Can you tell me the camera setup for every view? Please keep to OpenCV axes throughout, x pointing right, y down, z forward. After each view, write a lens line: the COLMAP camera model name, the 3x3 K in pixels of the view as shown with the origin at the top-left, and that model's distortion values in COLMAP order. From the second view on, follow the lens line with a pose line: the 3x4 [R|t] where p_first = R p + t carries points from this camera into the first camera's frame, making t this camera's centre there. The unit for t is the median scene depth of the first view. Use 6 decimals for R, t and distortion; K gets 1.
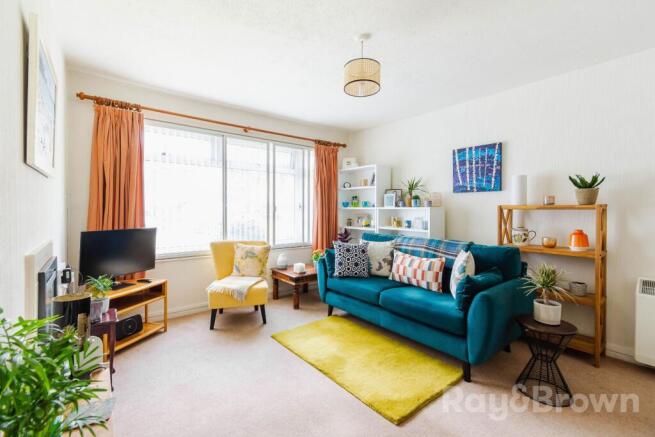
lens RADIAL K [[289.4, 0, 327.5], [0, 289.4, 218.5], [0, 0, 1]] dist [-0.000282, -0.000075]
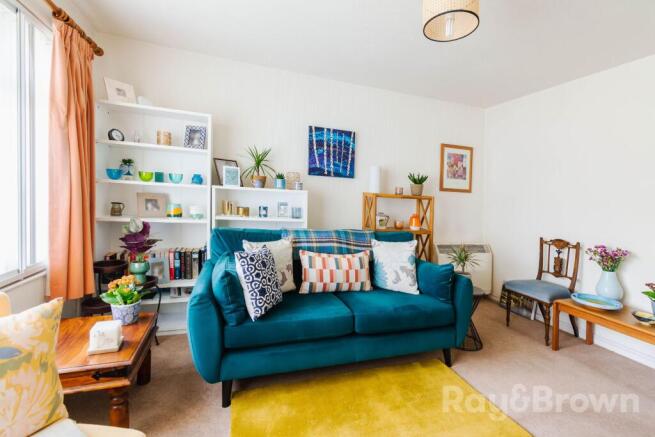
lens RADIAL K [[290.9, 0, 328.6], [0, 290.9, 207.7], [0, 0, 1]] dist [0.001534, 0.000158]
pose [[0.342304, -0.025157, 0.939252, -0.406210], [-0.022408, 0.999139, 0.034927, -0.022129], [-0.939322, -0.033002, 0.341446, 0.680596]]
